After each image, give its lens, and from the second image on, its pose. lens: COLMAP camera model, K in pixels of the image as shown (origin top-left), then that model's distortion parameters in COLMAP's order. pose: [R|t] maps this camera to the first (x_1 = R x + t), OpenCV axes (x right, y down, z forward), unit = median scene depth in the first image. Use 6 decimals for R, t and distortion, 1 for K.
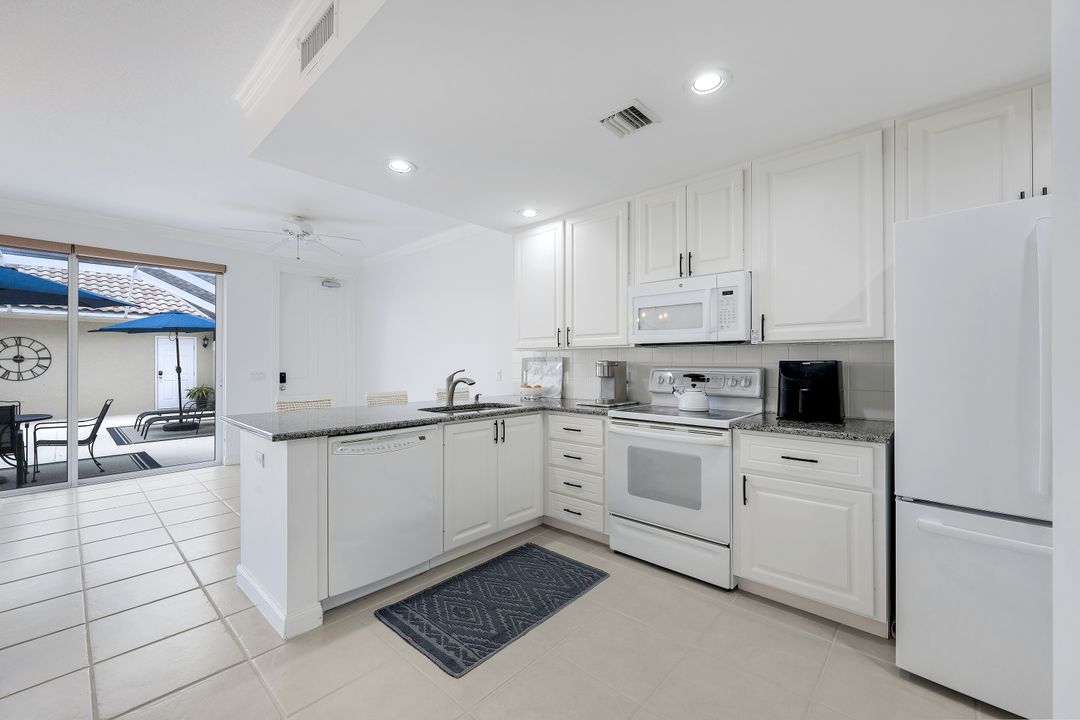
lens RADIAL K [[435.4, 0, 540.0], [0, 435.4, 360.0], [0, 0, 1]] dist [-0.003104, -0.000232]
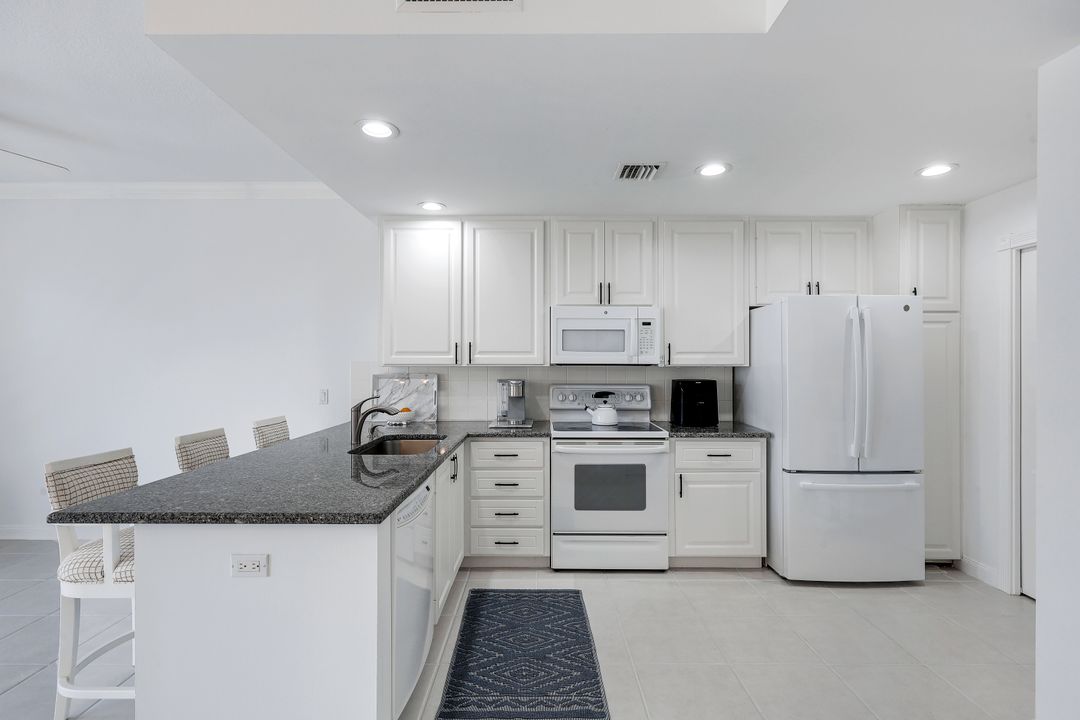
lens RADIAL K [[504.2, 0, 540.0], [0, 504.2, 360.0], [0, 0, 1]] dist [-0.000646, 0.000140]
pose [[0.738144, 0.004035, 0.674632, -0.578824], [-0.005347, 0.999986, -0.000130, -0.043324], [-0.674623, -0.003511, 0.738155, 0.145223]]
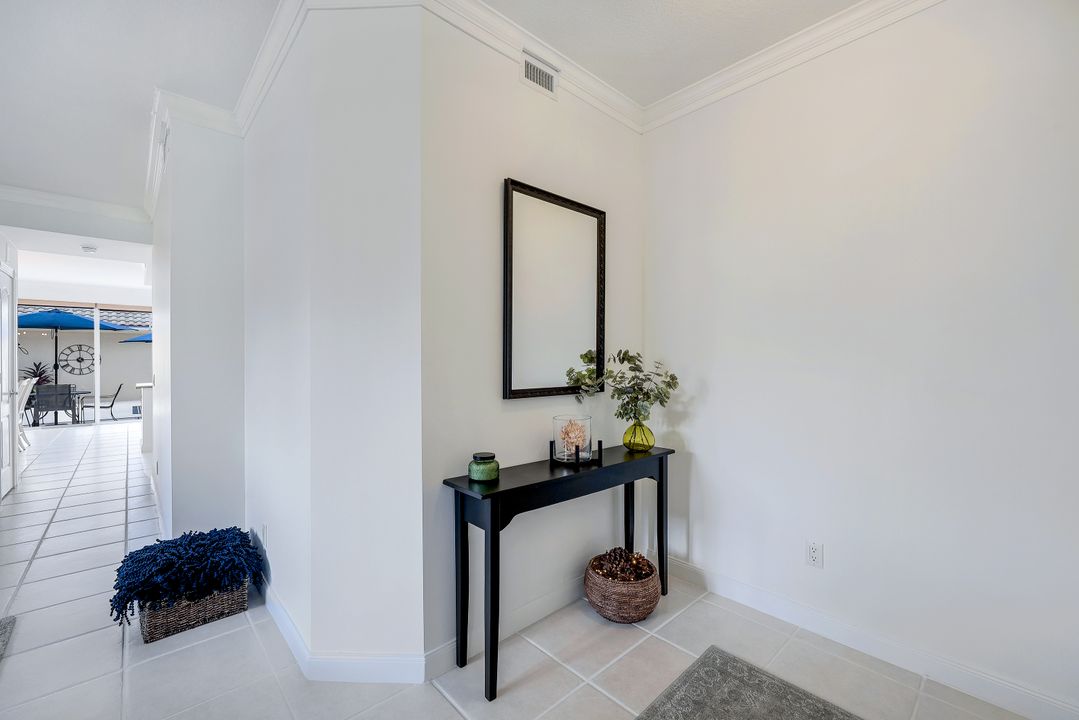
lens RADIAL K [[460.5, 0, 539.5], [0, 460.5, 360.0], [0, 0, 1]] dist [-0.004013, -0.000332]
pose [[0.994471, -0.002279, -0.104983, 1.531643], [0.002044, 0.999995, -0.002342, 0.015242], [0.104988, 0.002115, 0.994471, -1.147936]]
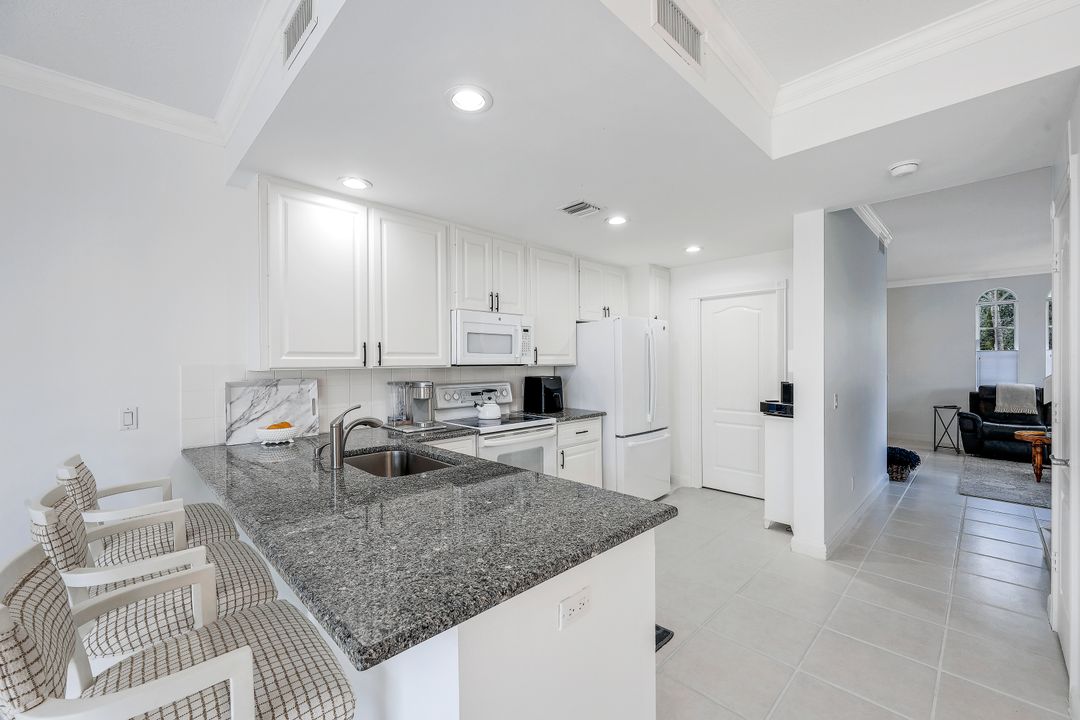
lens RADIAL K [[442.9, 0, 540.0], [0, 442.9, 360.0], [0, 0, 1]] dist [-0.000873, -0.000126]
pose [[0.048465, 0.004151, 0.998816, -0.822057], [0.001124, 0.999991, -0.004211, -0.041771], [-0.998824, 0.001326, 0.048460, 0.717586]]
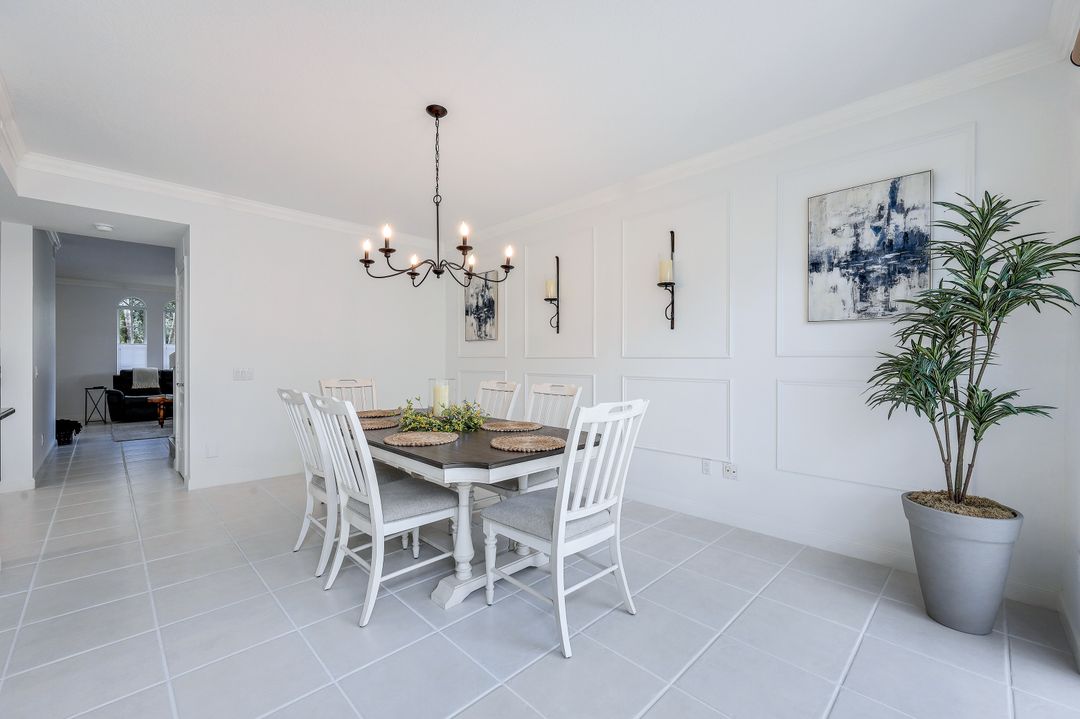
lens RADIAL K [[442.9, 0, 540.0], [0, 442.9, 359.5], [0, 0, 1]] dist [-0.000873, -0.000126]
pose [[-0.999162, 0.005062, 0.040618, -1.365275], [0.005114, 0.999986, 0.001160, 0.016297], [-0.040611, 0.001367, -0.999174, 1.399314]]
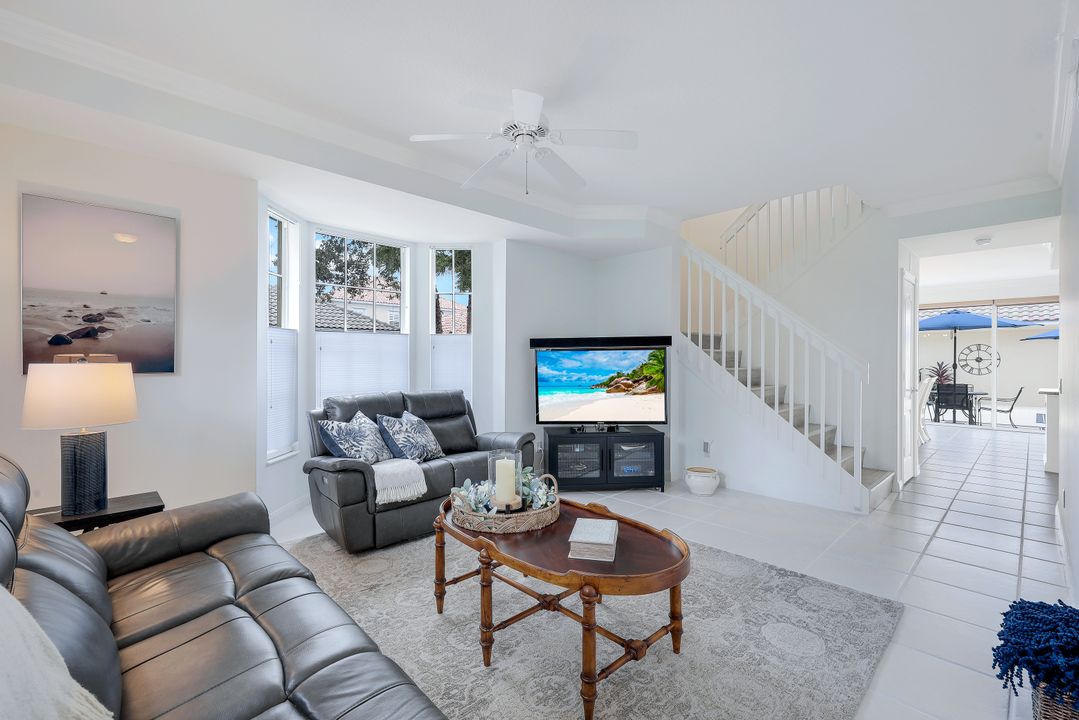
lens RADIAL K [[481.0, 0, 539.5], [0, 481.0, 360.0], [0, 0, 1]] dist [0.002592, 0.001060]
pose [[-0.062250, 0.000781, -0.998060, 1.458510], [-0.005385, 0.999985, 0.001118, 0.014973], [0.998046, 0.005444, -0.062245, -1.064262]]
